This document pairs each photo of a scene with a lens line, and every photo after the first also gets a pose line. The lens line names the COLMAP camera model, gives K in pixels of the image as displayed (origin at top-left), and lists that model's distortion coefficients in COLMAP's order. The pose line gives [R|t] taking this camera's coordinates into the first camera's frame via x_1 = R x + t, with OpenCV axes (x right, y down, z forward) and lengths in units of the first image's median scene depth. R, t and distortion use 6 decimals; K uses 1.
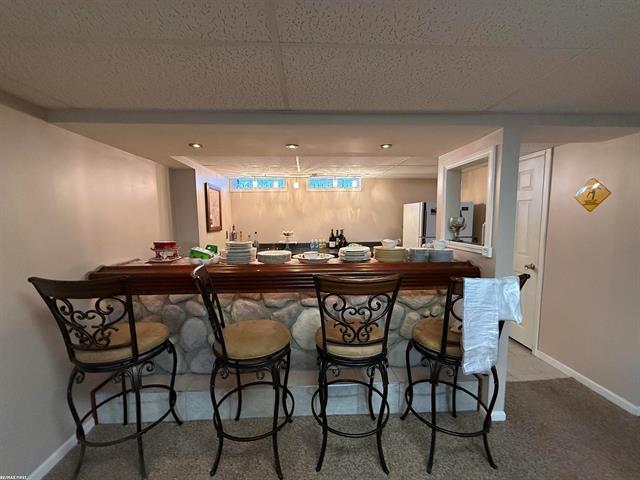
lens RADIAL K [[254.1, 0, 318.2], [0, 254.1, 240.3], [0, 0, 1]] dist [0.001125, 0.000034]
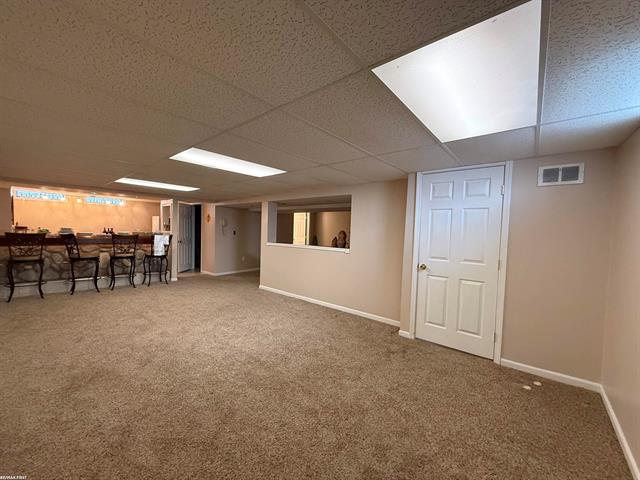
lens RADIAL K [[254.1, 0, 318.2], [0, 254.1, 240.3], [0, 0, 1]] dist [0.001125, 0.000034]
pose [[0.683539, 0.002018, 0.729912, -0.212478], [0.027192, 0.999232, -0.028226, 0.127911], [-0.729408, 0.039141, 0.682959, -1.212388]]
